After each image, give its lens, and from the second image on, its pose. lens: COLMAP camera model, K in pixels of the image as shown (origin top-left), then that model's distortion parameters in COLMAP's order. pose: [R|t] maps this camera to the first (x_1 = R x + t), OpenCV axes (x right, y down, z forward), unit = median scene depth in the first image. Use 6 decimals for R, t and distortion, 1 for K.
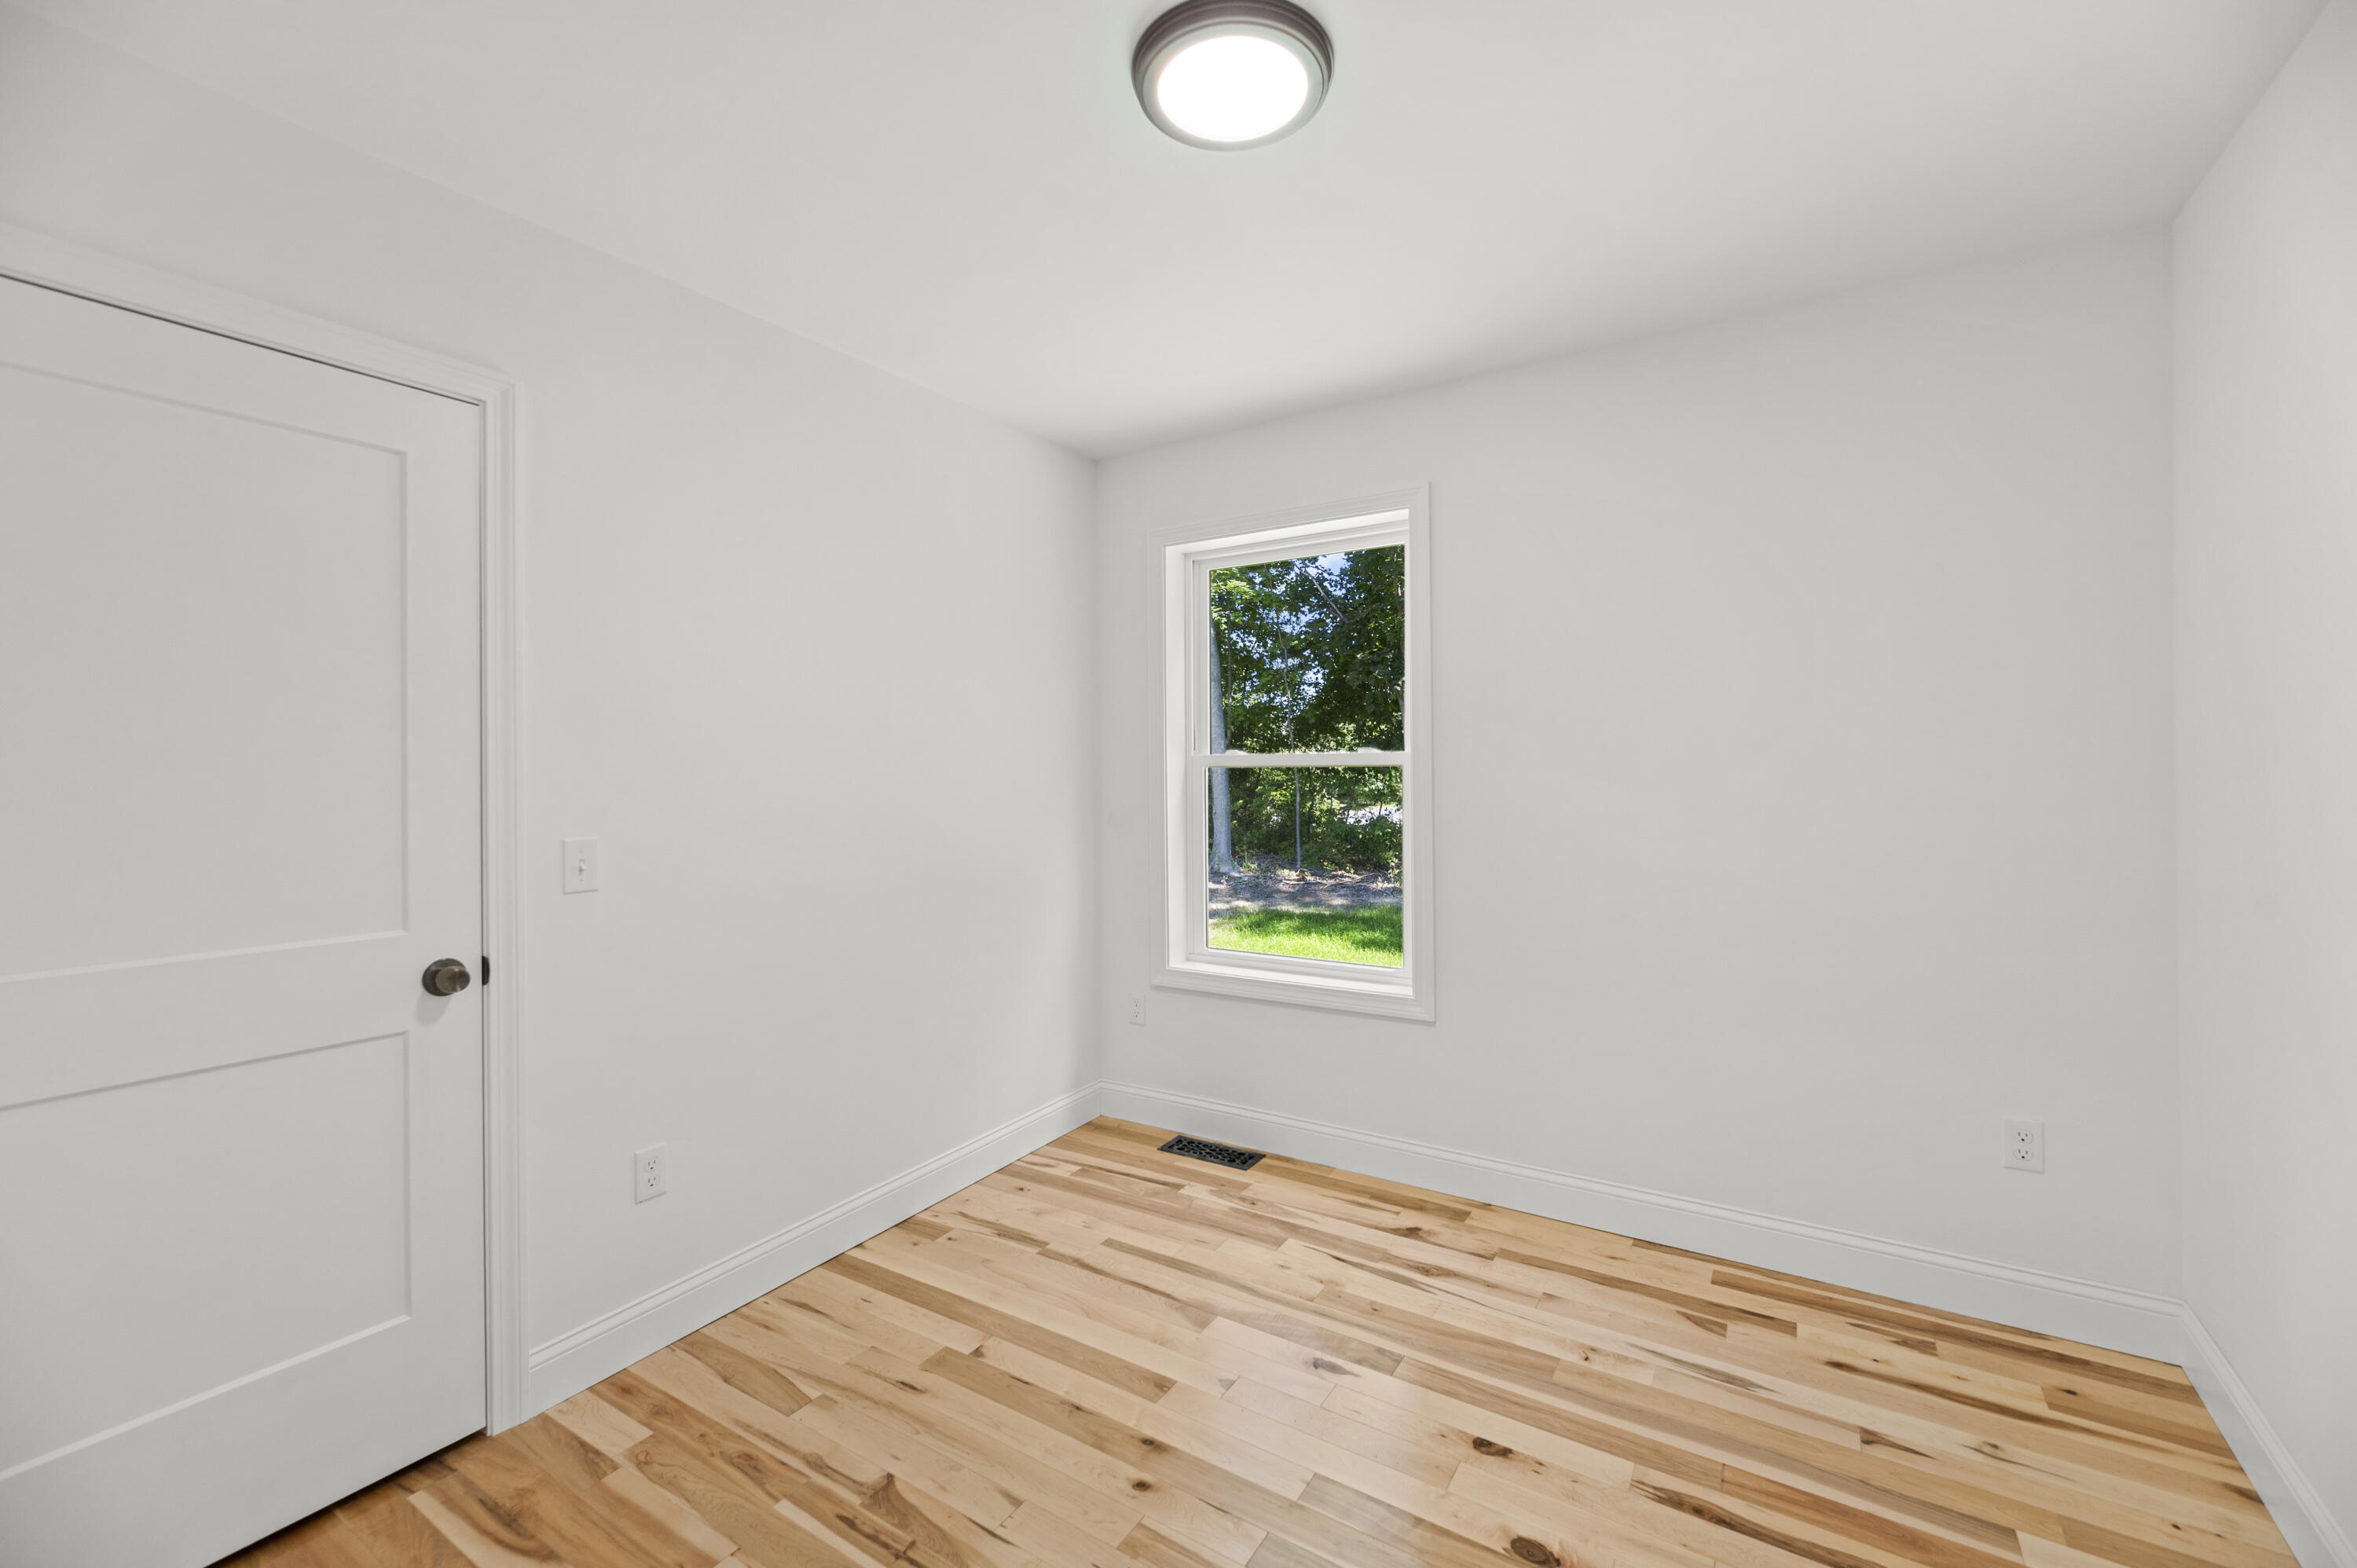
lens RADIAL K [[949.0, 0, 1178.5], [0, 949.0, 784.0], [0, 0, 1]] dist [0.000799, -0.000432]
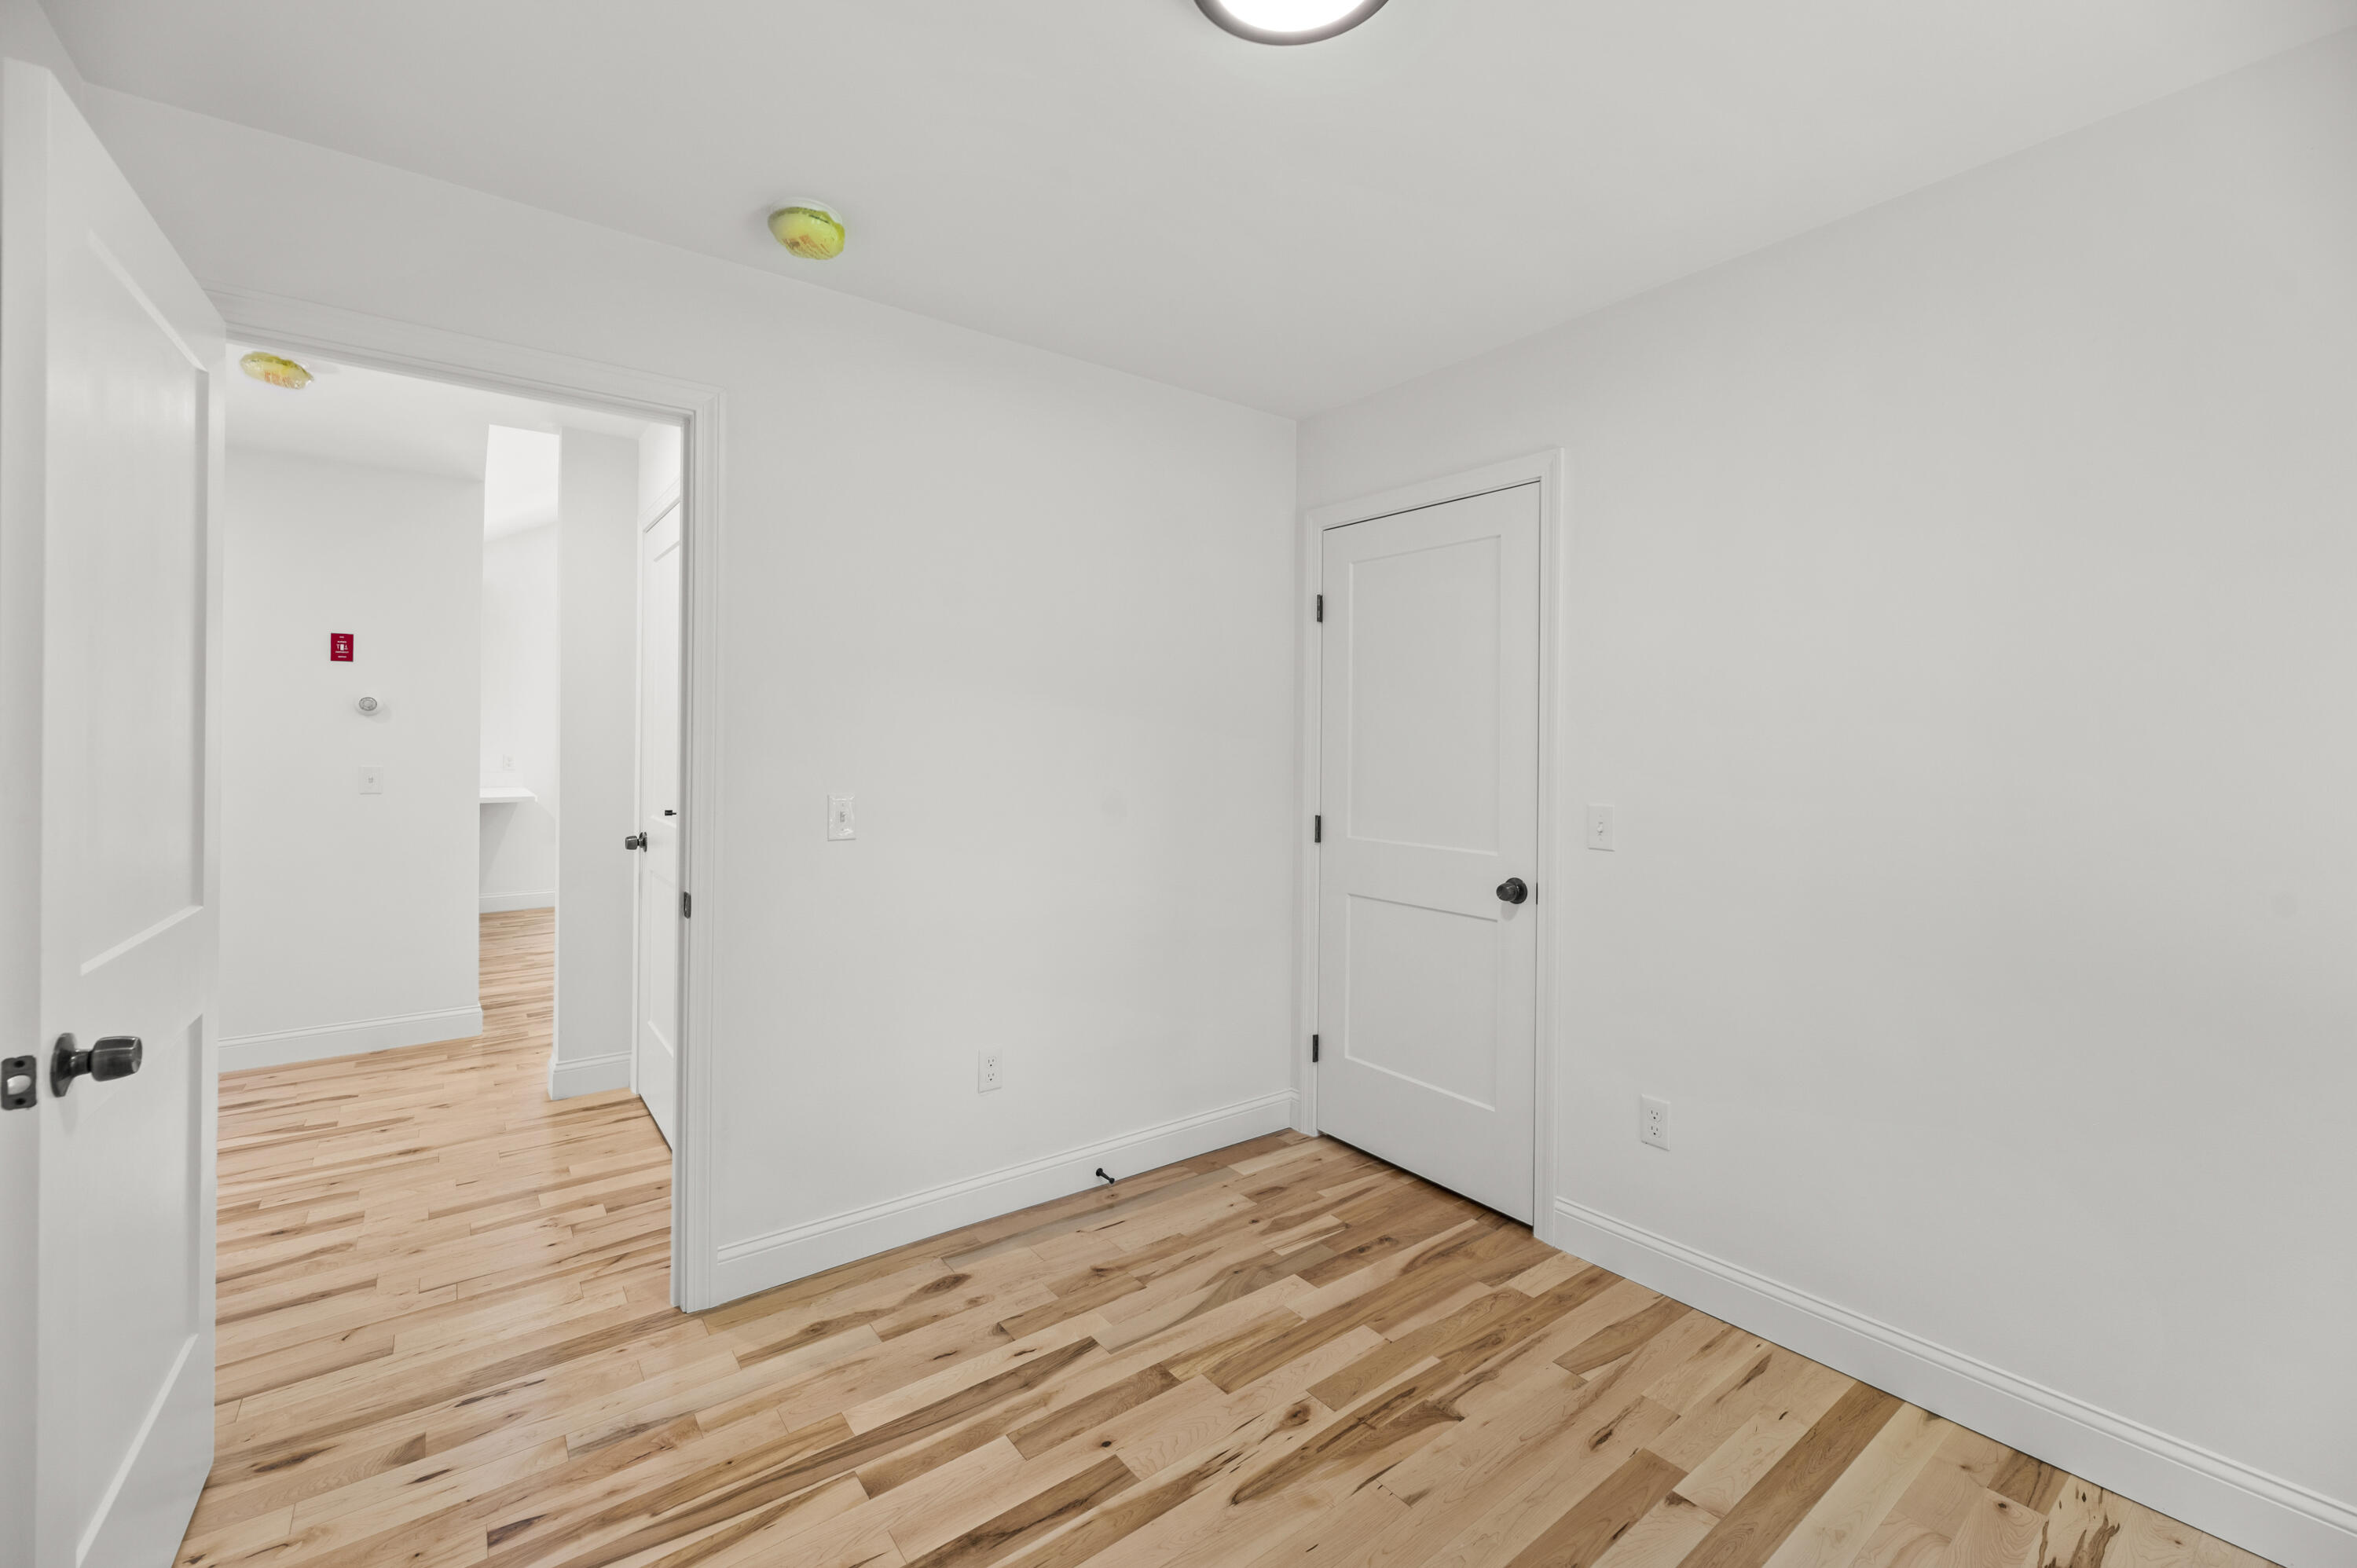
lens RADIAL K [[958.6, 0, 1194.8], [0, 958.6, 742.2], [0, 0, 1]] dist [-0.001475, -0.000058]
pose [[-0.330527, -0.002208, -0.943794, 0.722393], [-0.016477, 0.999858, 0.003431, -0.021146], [0.943653, 0.016685, -0.330517, 0.954810]]
